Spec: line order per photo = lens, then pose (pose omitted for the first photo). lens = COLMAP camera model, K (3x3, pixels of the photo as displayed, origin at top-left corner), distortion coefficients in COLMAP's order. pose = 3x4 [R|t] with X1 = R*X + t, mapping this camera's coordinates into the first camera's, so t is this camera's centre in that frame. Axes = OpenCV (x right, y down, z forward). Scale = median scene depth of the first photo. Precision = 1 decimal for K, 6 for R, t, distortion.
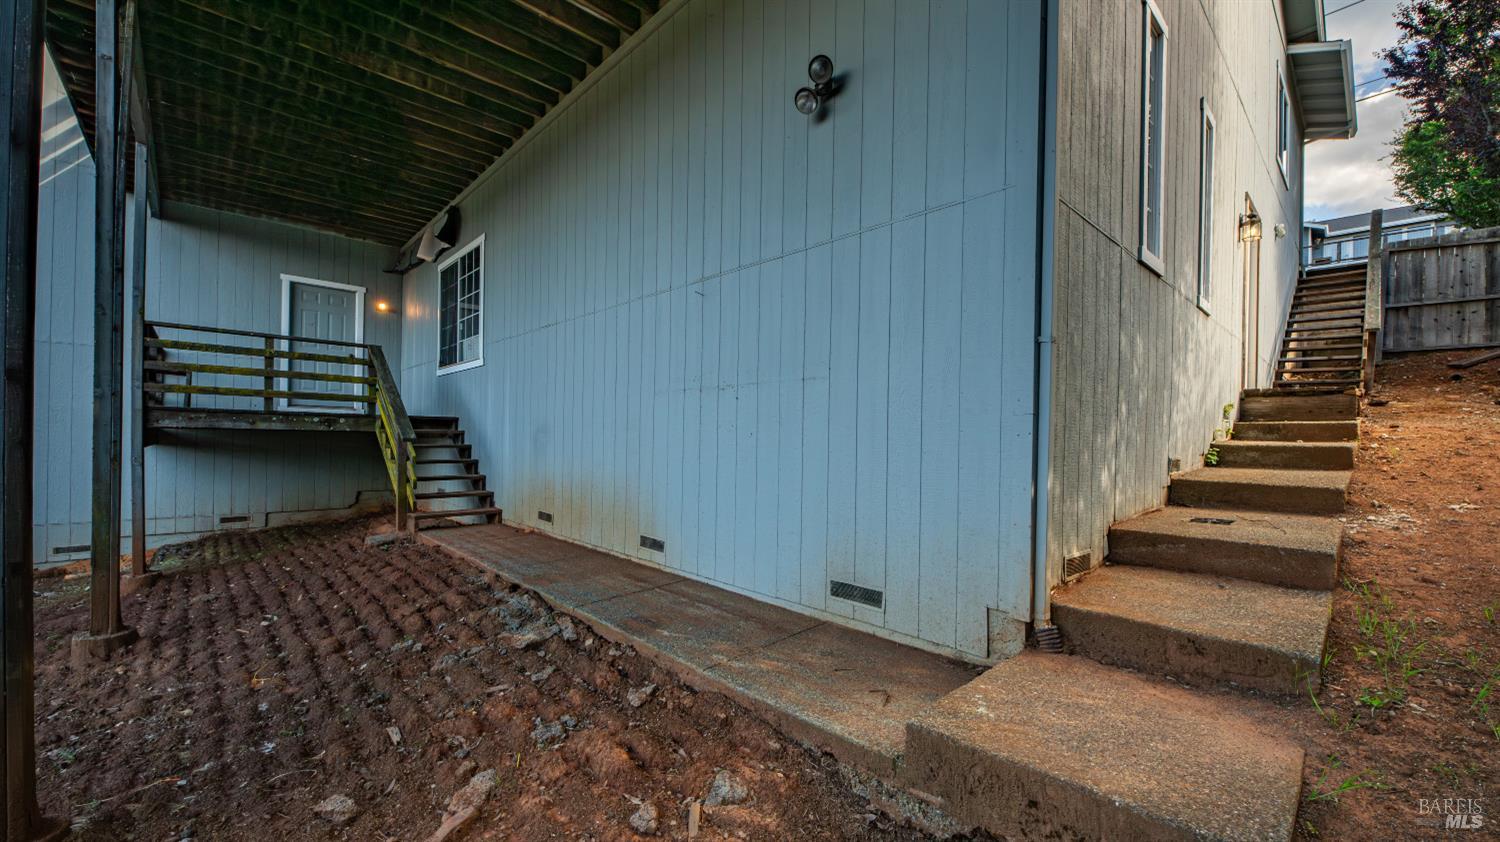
lens RADIAL K [[587.3, 0, 765.9], [0, 587.3, 440.7], [0, 0, 1]] dist [-0.002738, -0.000527]
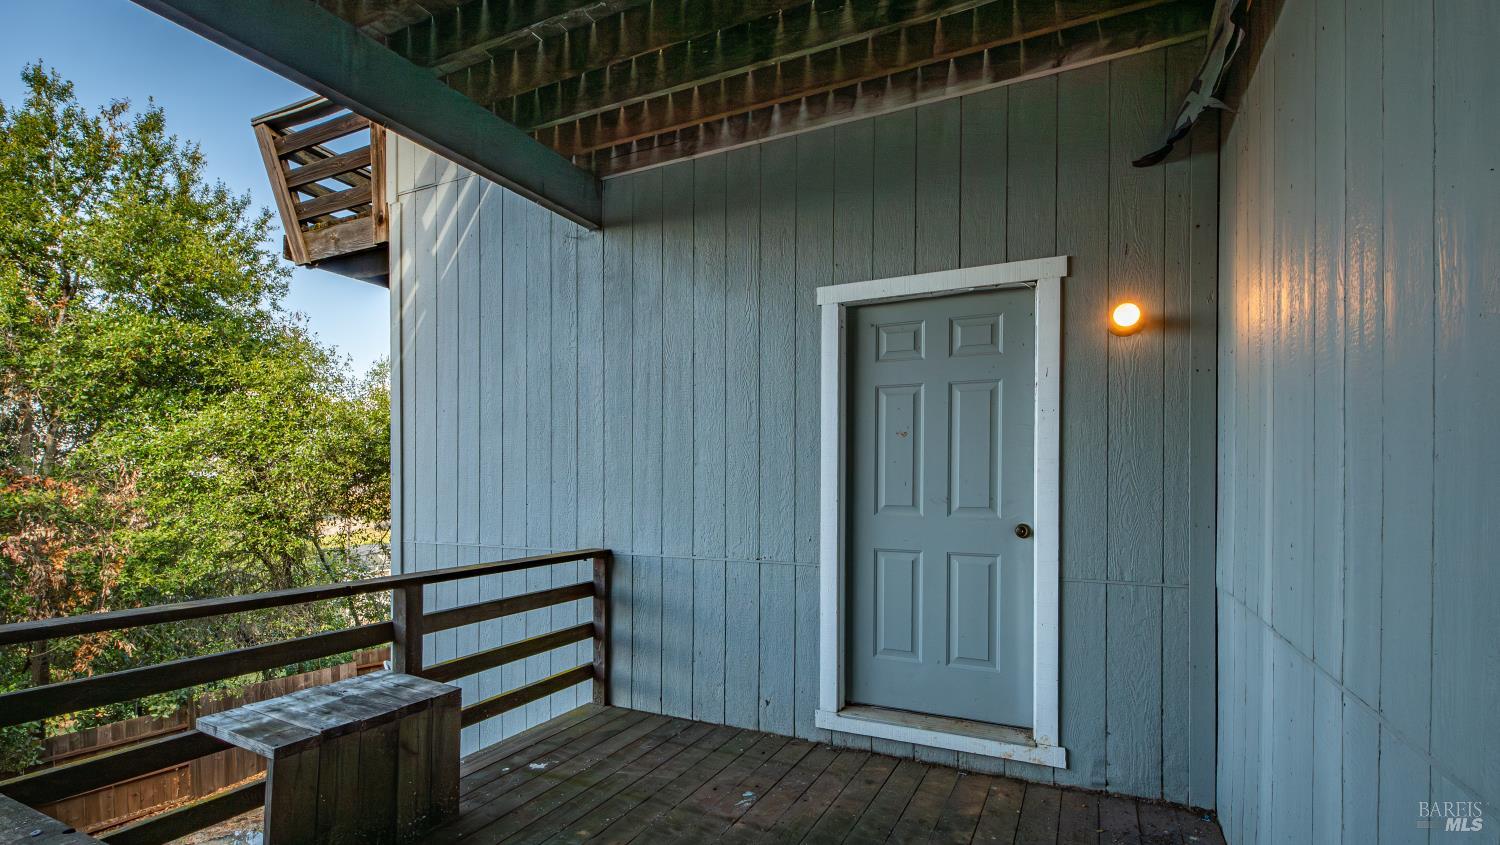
lens RADIAL K [[676.2, 0, 773.4], [0, 676.2, 482.8], [0, 0, 1]] dist [0.011250, -0.004617]
pose [[0.364959, -0.018521, -0.930840, -0.617557], [0.003270, 0.999821, -0.018611, -0.213945], [0.931018, 0.003748, 0.364954, 1.040304]]
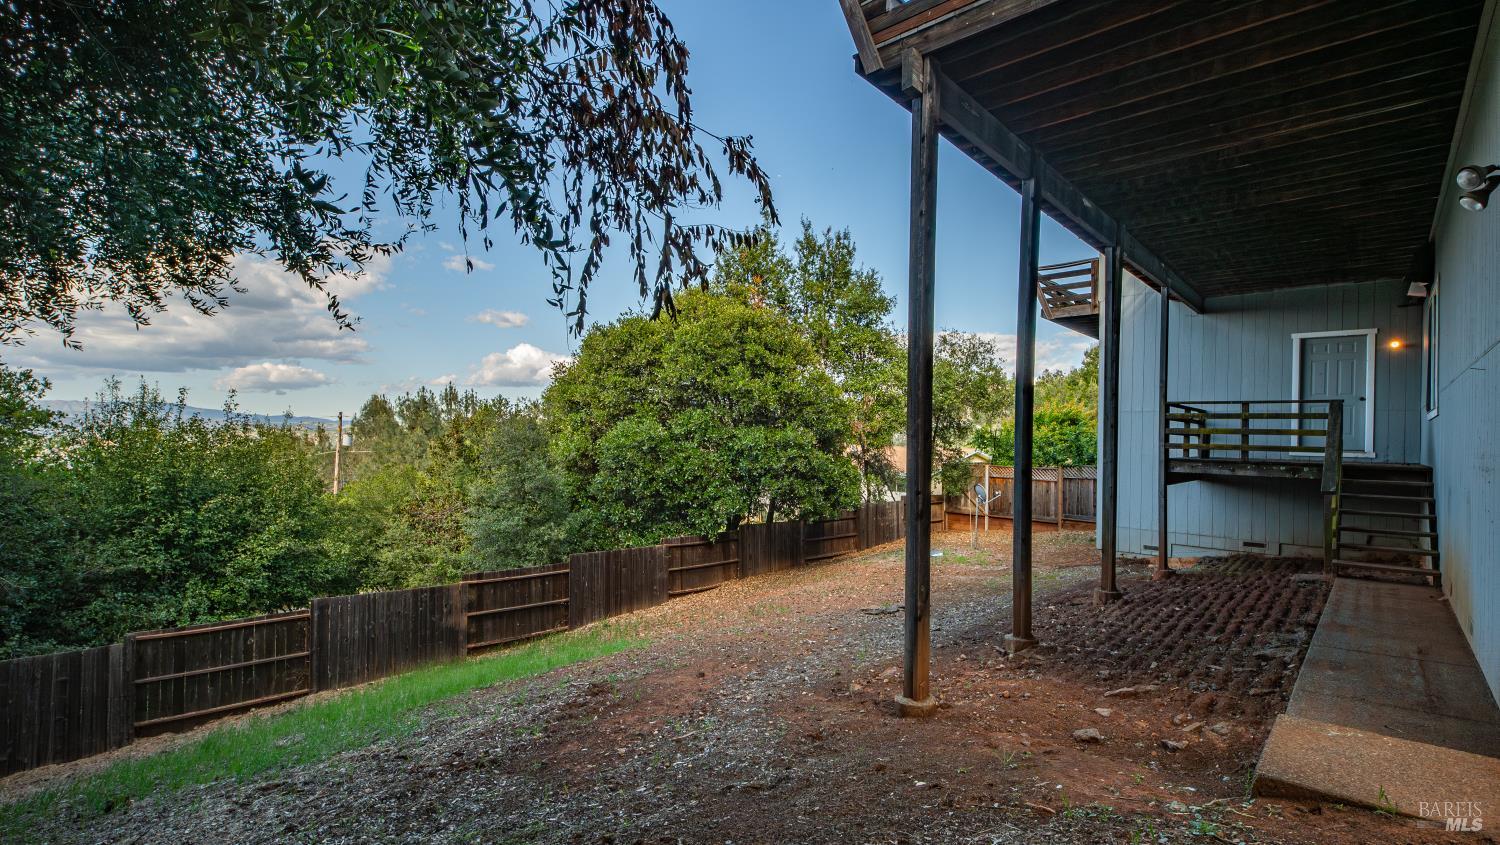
lens RADIAL K [[676.2, 0, 754.7], [0, 676.2, 427.6], [0, 0, 1]] dist [0.011250, -0.004617]
pose [[0.059765, -0.025982, -0.997874, 0.515698], [-0.021474, 0.999396, -0.027308, -0.055590], [0.997981, 0.023061, 0.059171, -0.137869]]
